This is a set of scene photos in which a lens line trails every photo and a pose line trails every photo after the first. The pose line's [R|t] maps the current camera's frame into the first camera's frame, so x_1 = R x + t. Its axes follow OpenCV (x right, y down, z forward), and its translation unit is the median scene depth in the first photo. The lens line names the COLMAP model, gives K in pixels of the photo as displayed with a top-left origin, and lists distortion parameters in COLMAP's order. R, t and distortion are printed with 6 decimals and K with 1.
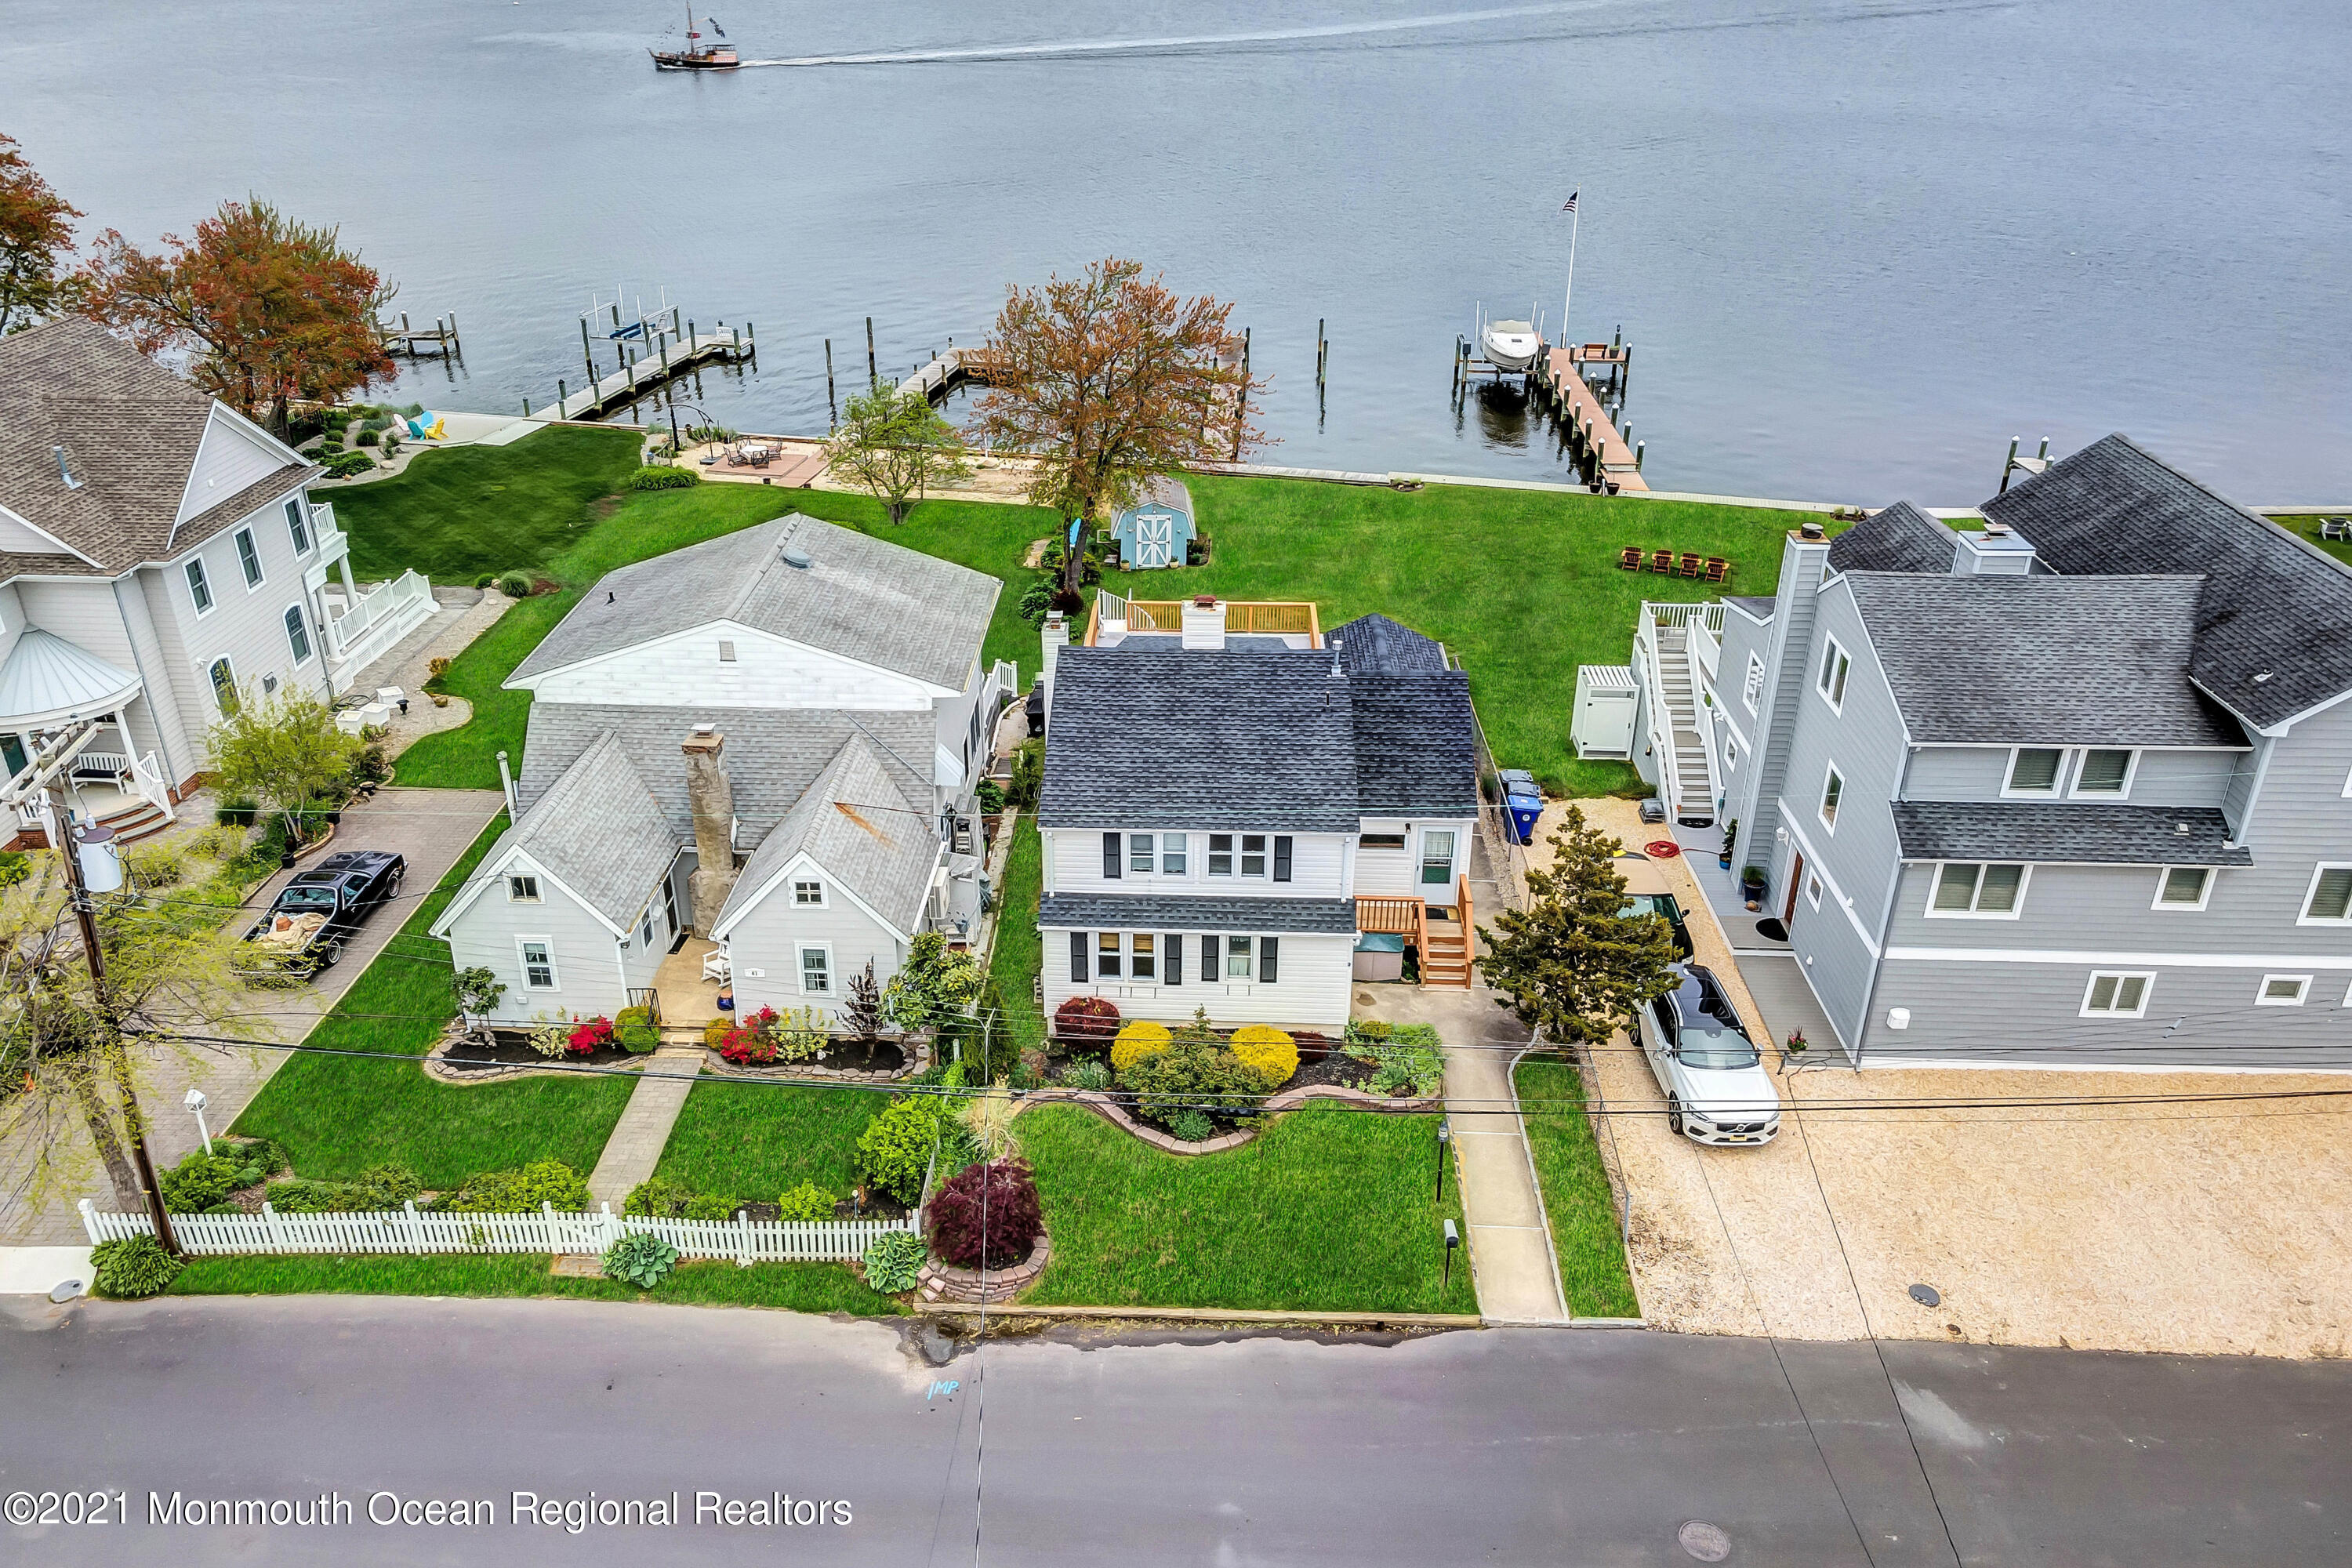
lens RADIAL K [[1723.5, 0, 1140.9], [0, 1723.5, 783.6], [0, 0, 1]] dist [0.064973, 0.005102]
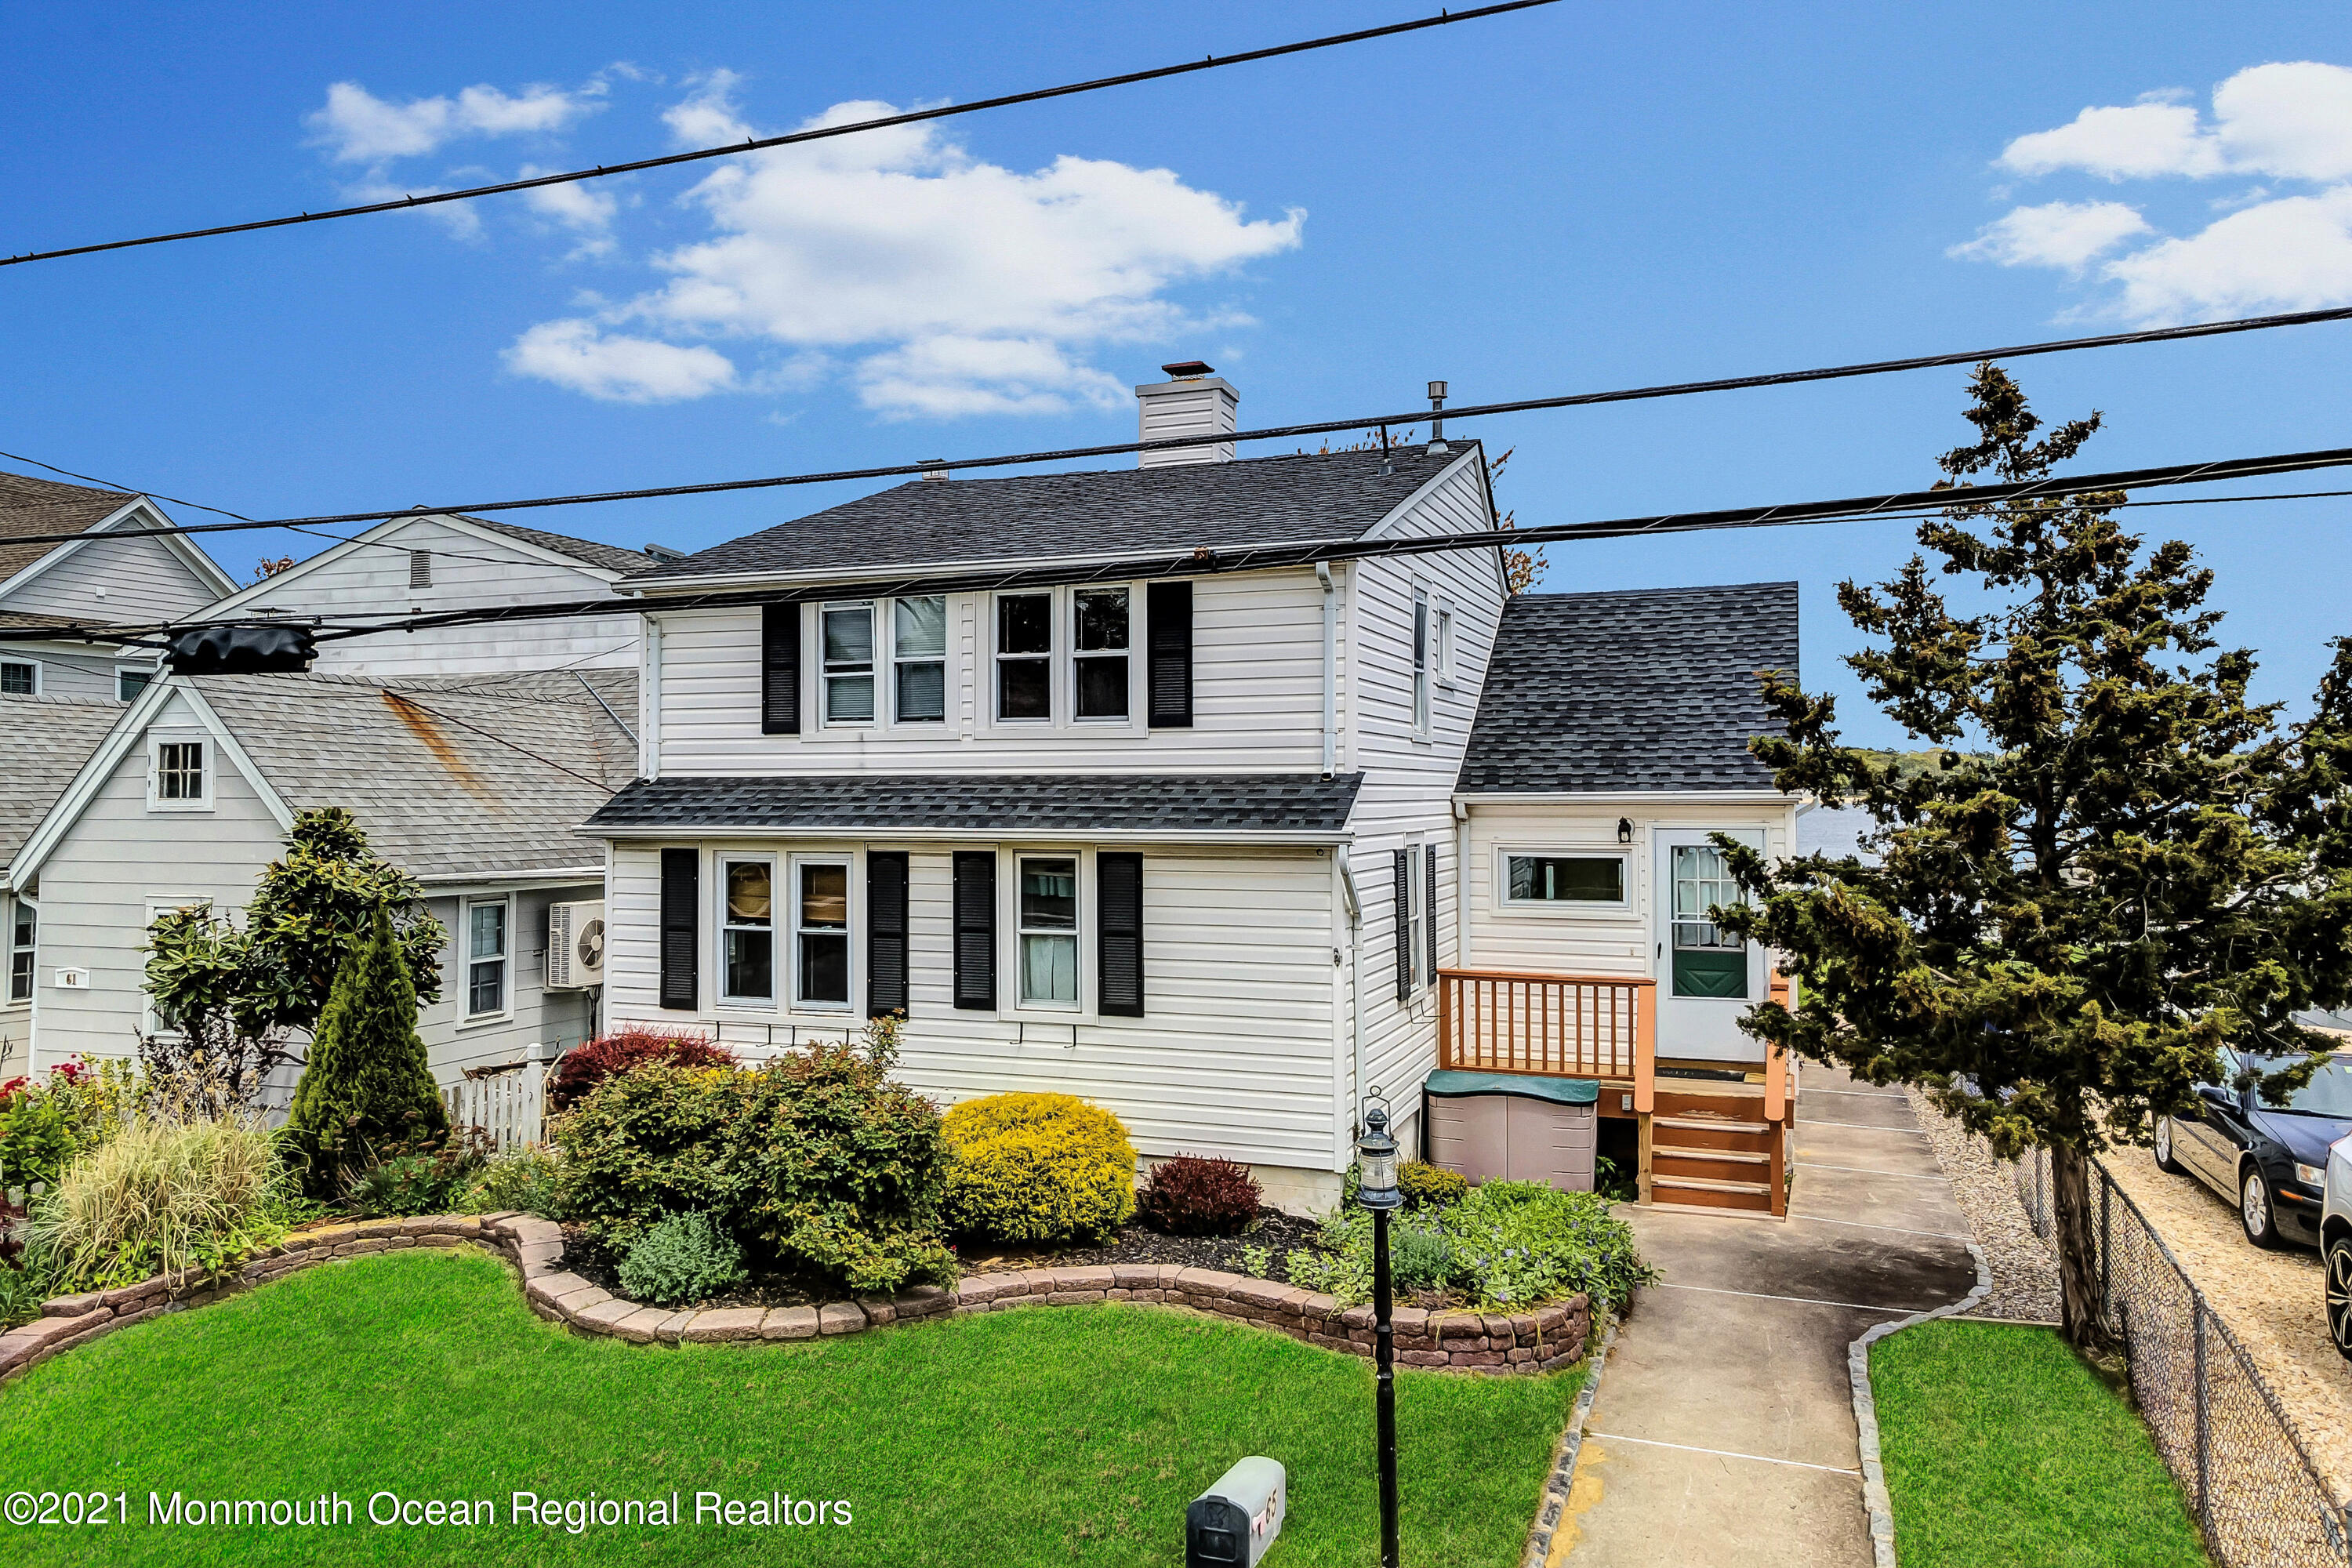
lens RADIAL K [[1734.7, 0, 1133.2], [0, 1734.7, 780.6], [0, 0, 1]] dist [0.052417, 0.004122]
pose [[0.949601, 0.001479, -0.313458, 0.191003], [-0.144111, 0.890104, -0.432374, 0.229726], [0.278371, 0.455756, 0.845456, 0.678693]]
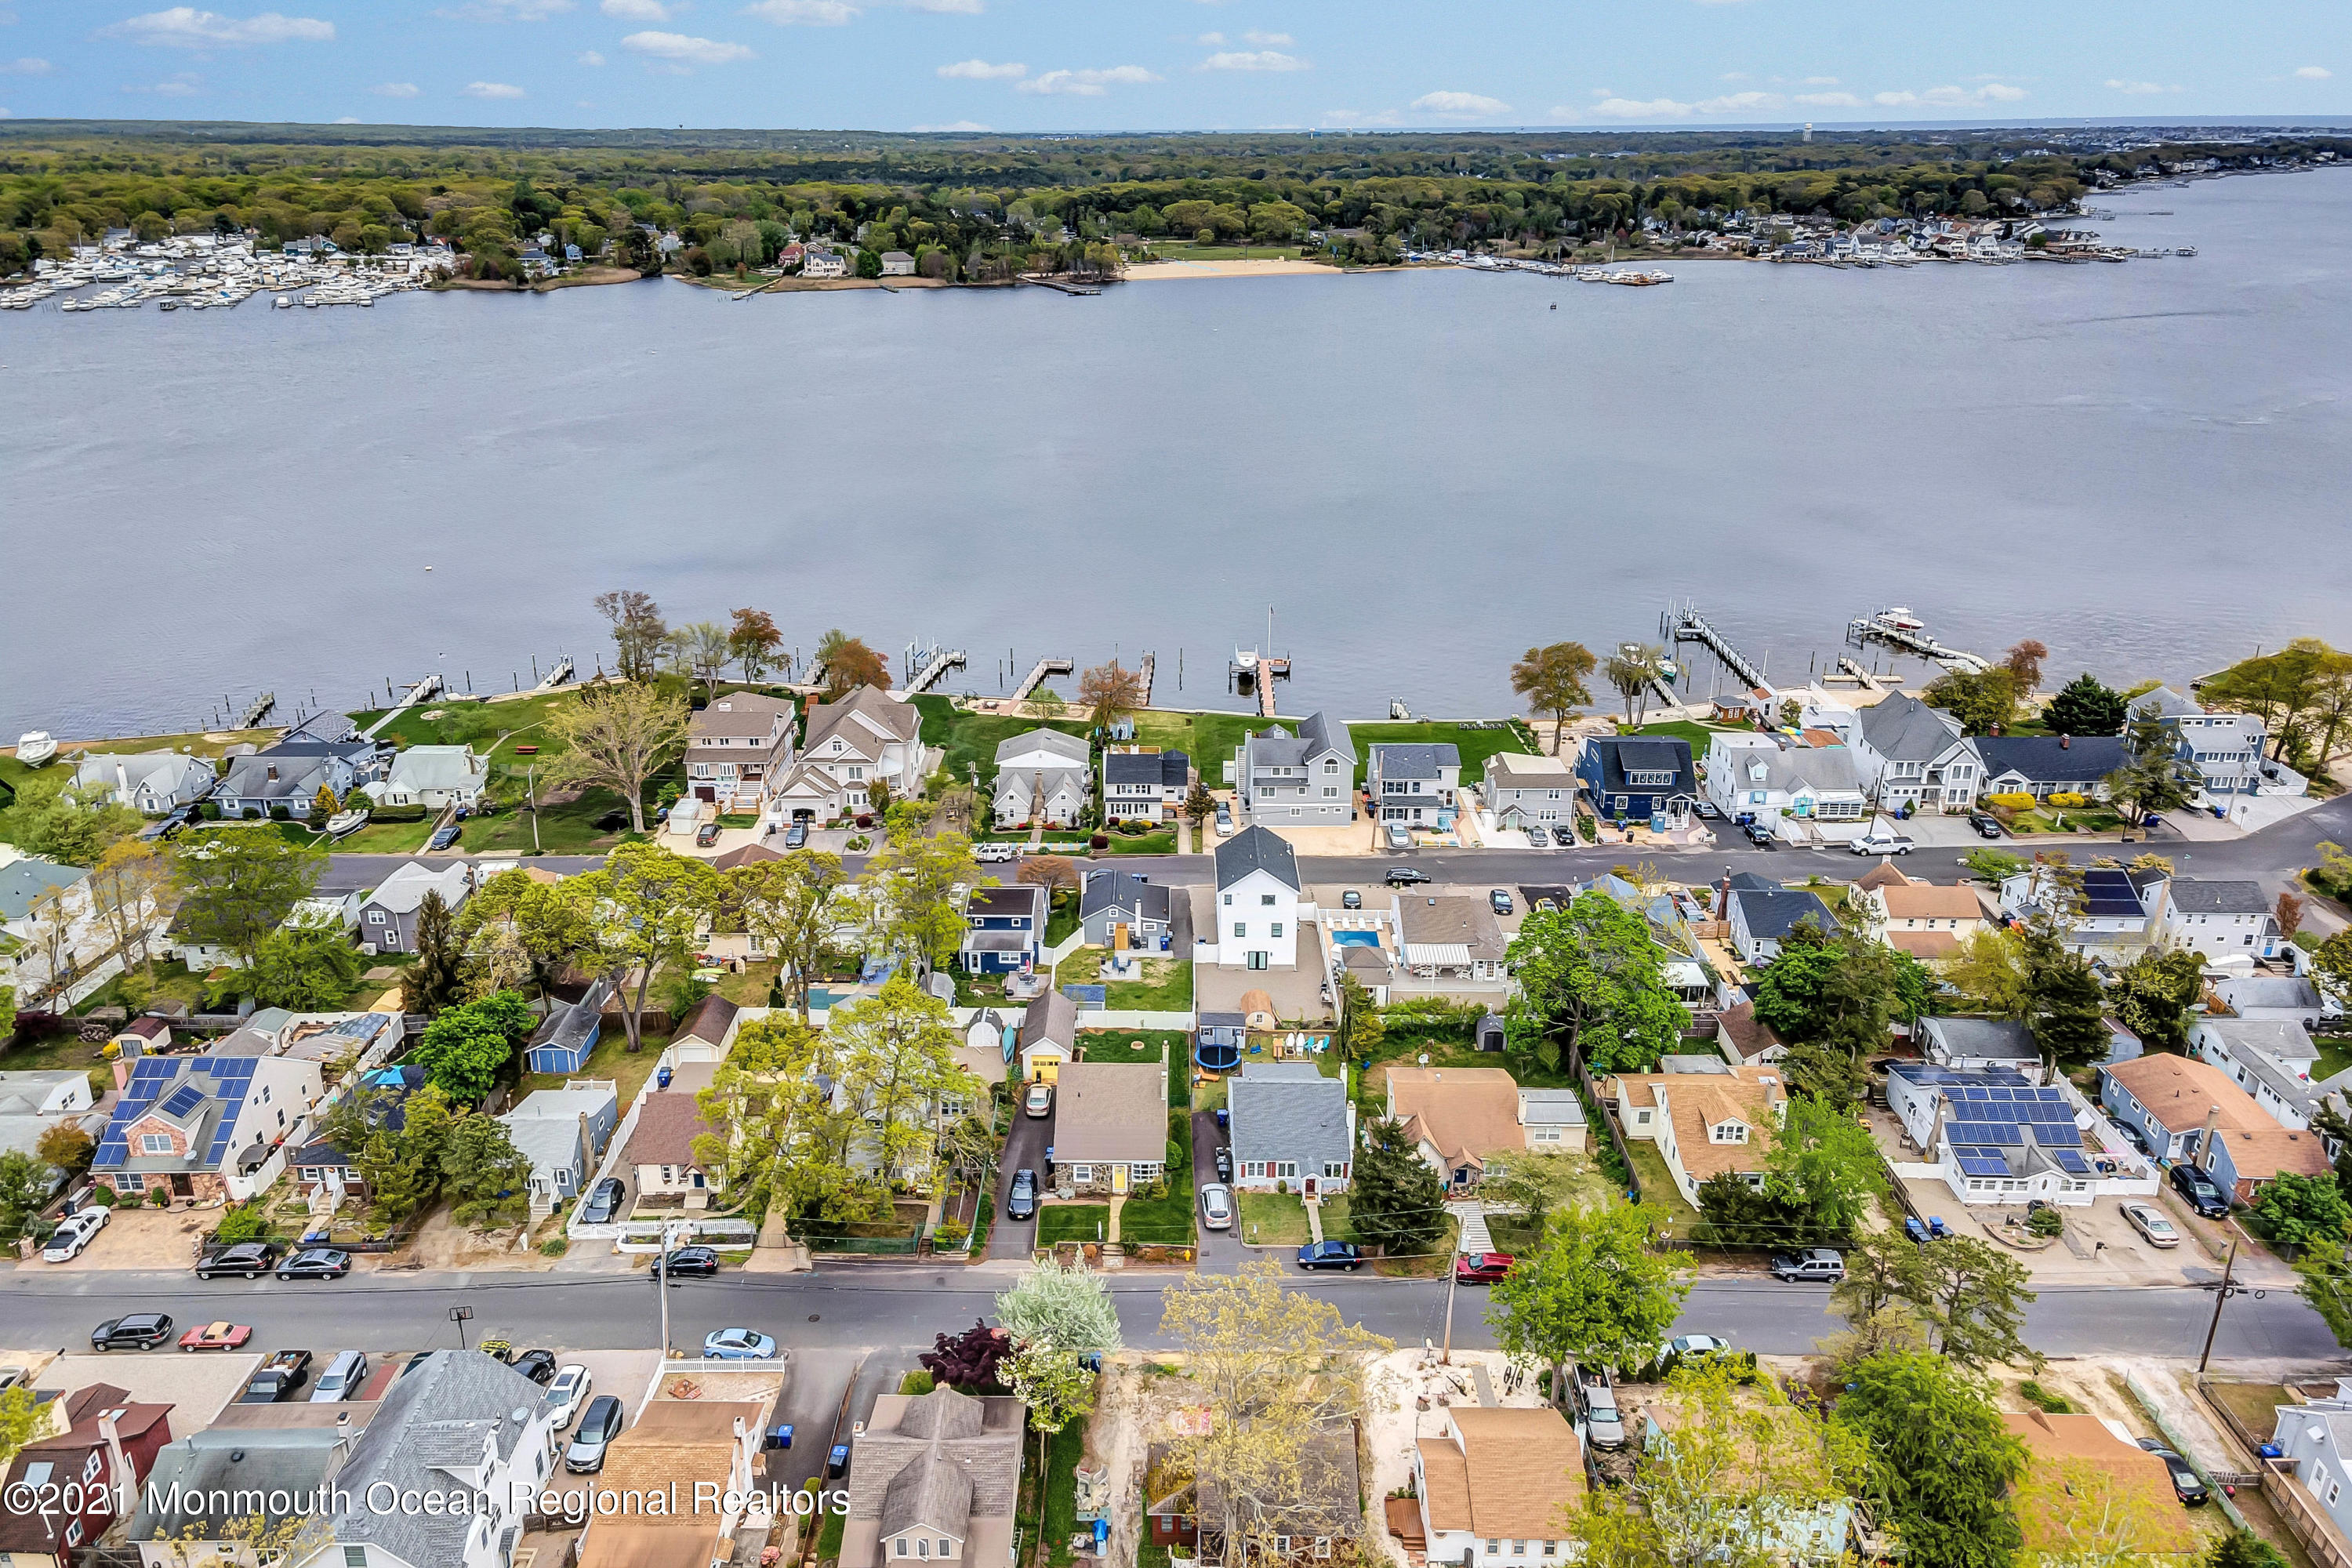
lens RADIAL K [[1723.5, 0, 1140.9], [0, 1723.5, 783.6], [0, 0, 1]] dist [0.064973, 0.005102]
pose [[0.999595, -0.009649, 0.026764, -0.091650], [0.012351, 0.994636, -0.102695, 0.588250], [-0.025629, 0.102984, 0.994353, -4.491350]]
